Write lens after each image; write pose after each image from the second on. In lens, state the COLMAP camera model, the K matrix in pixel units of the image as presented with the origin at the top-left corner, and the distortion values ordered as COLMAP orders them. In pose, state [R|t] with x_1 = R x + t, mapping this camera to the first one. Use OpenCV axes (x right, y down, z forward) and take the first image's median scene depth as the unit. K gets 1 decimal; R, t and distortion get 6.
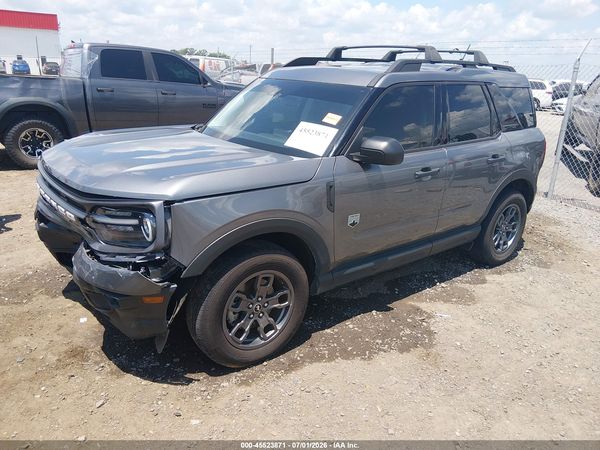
lens RADIAL K [[445.3, 0, 305.1], [0, 445.3, 223.2], [0, 0, 1]] dist [0.085005, -0.132920]
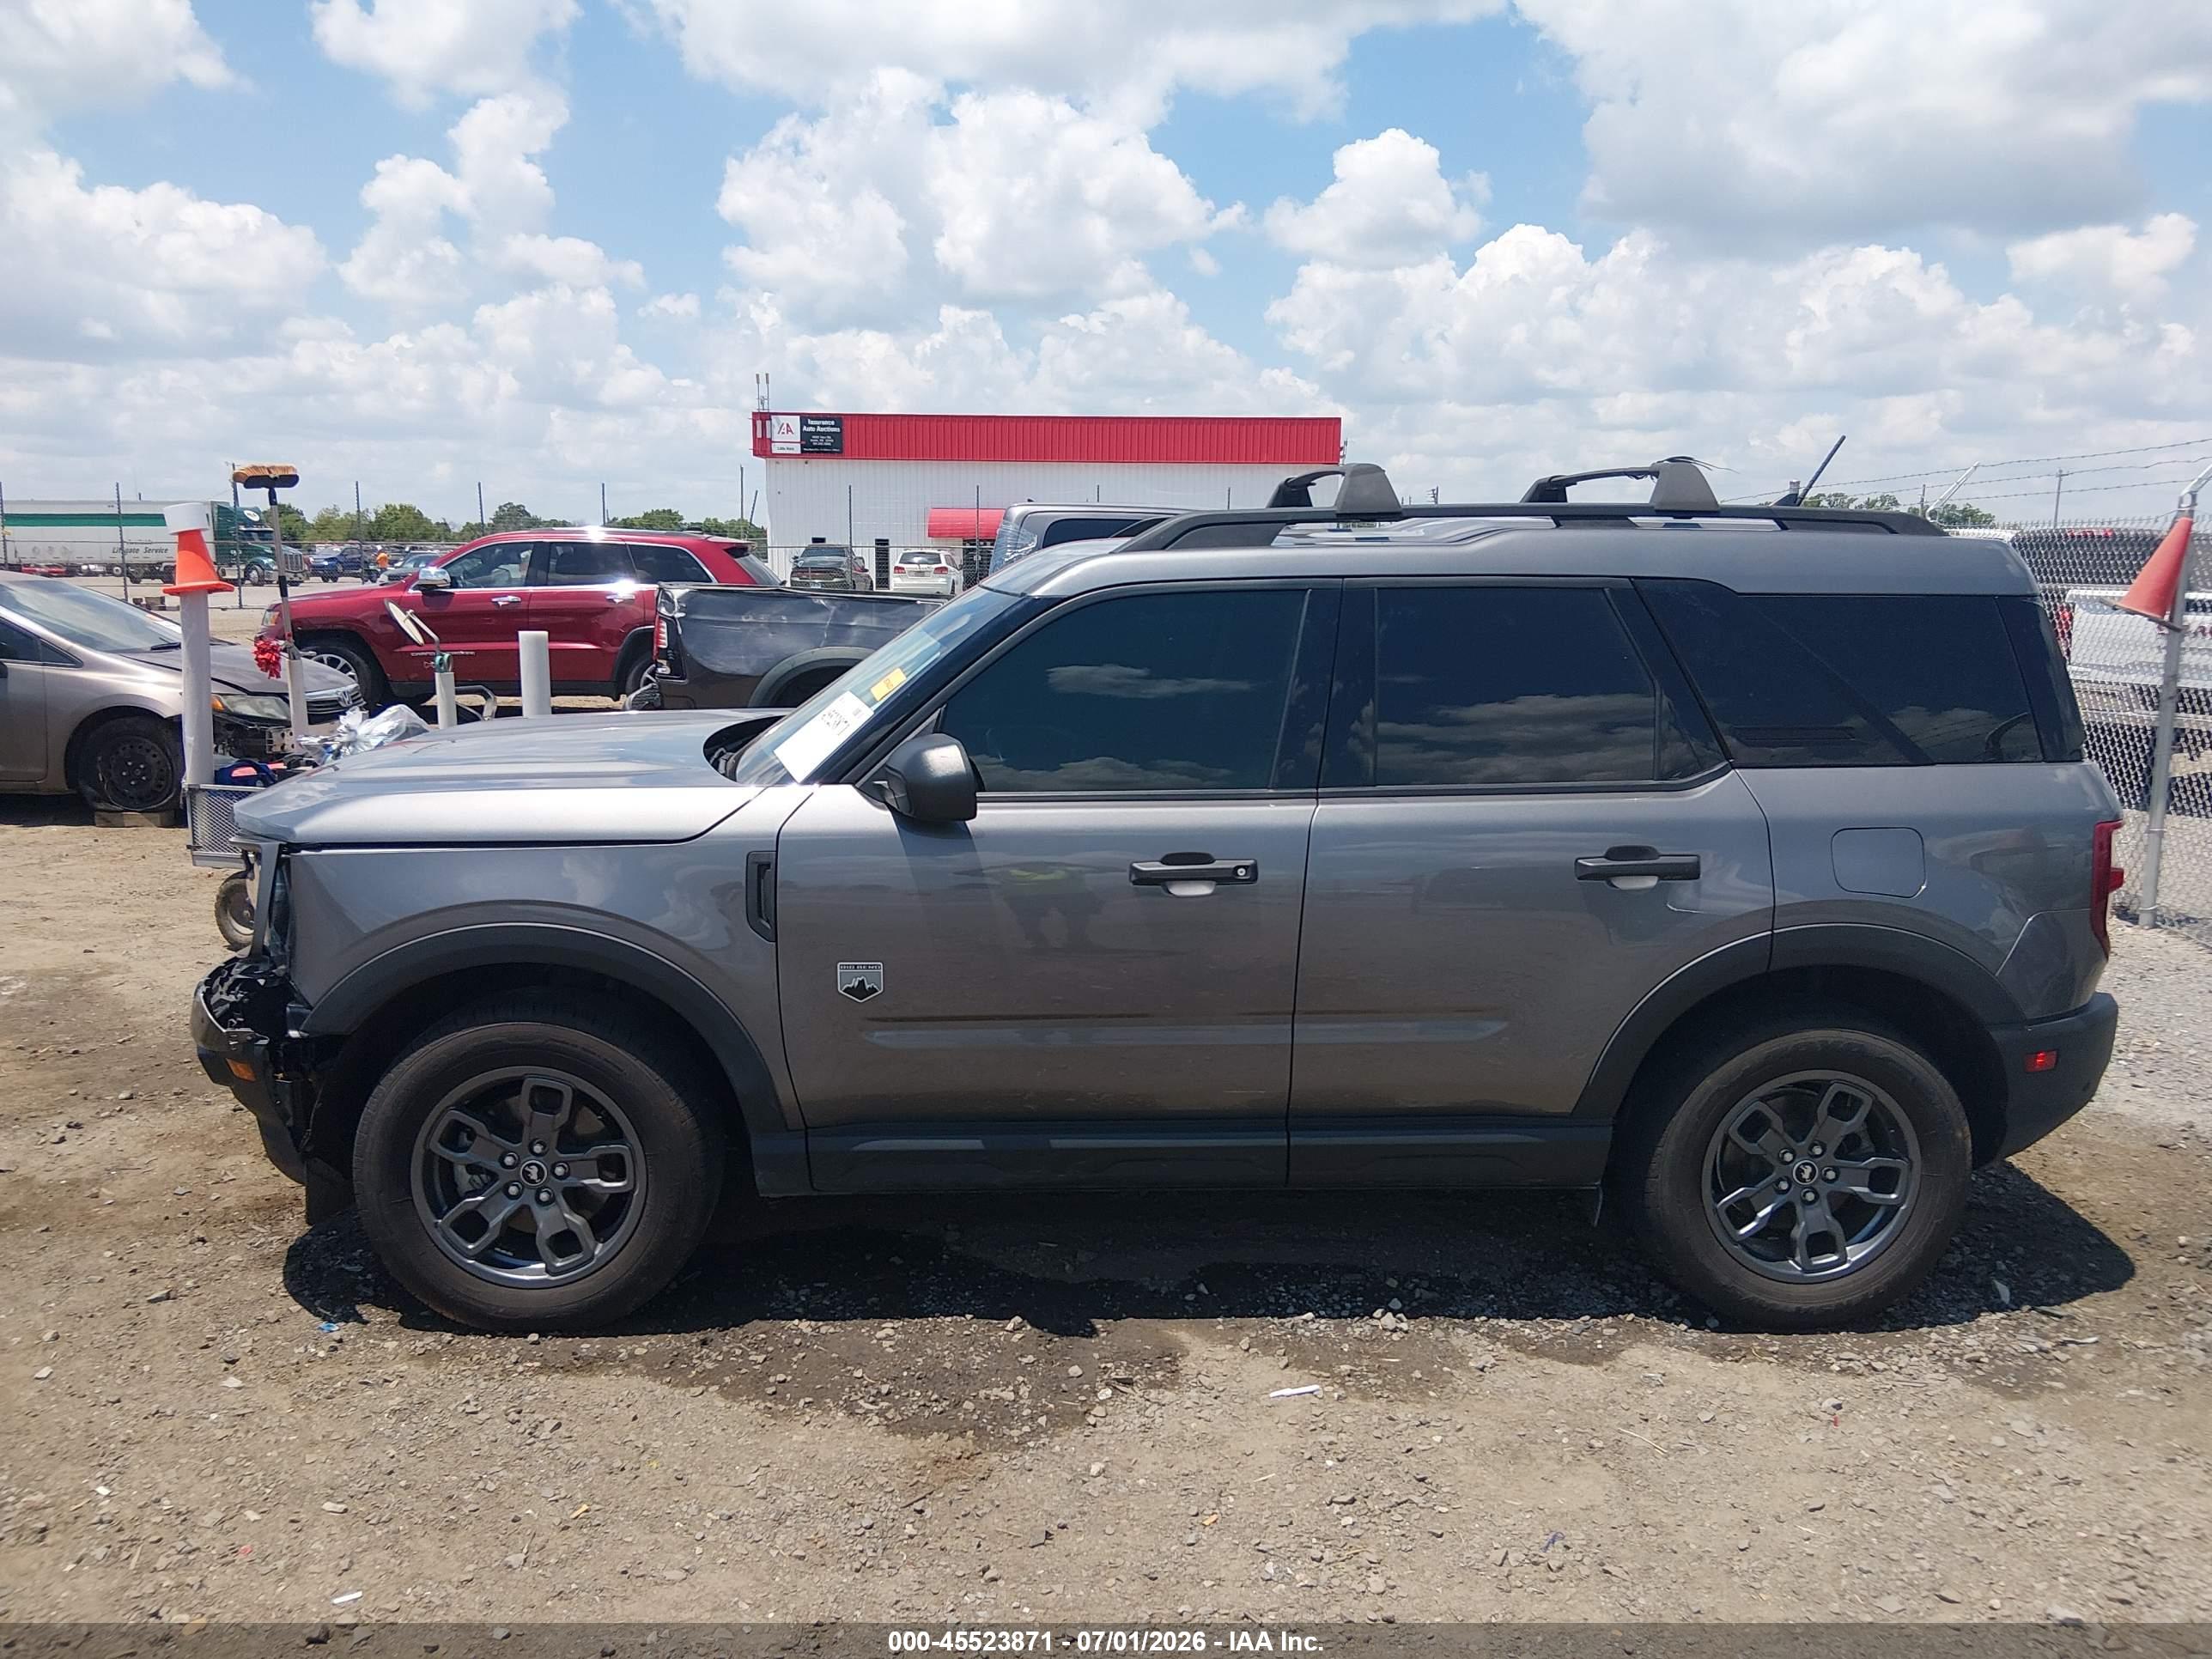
lens RADIAL K [[1676.2, 0, 1106.0], [0, 1676.2, 829.5], [0, 0, 1]] dist [0.072777, -0.114439]
pose [[0.812665, 0.076257, -0.577720, 1.015361], [-0.164135, 0.981216, -0.101369, -0.022200], [0.559137, 0.177203, 0.809916, 0.088925]]
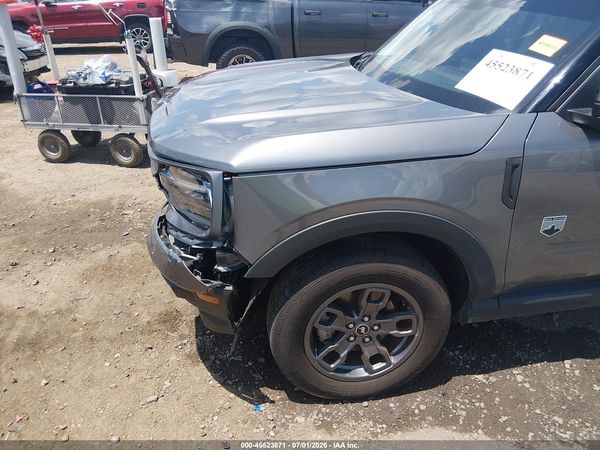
lens RADIAL K [[445.3, 0, 305.1], [0, 445.3, 223.2], [0, 0, 1]] dist [0.085005, -0.132920]
pose [[0.876191, 0.179391, -0.447335, 0.094885], [-0.110874, 0.978280, 0.175142, -0.082972], [0.469038, -0.103860, 0.877050, 0.349445]]
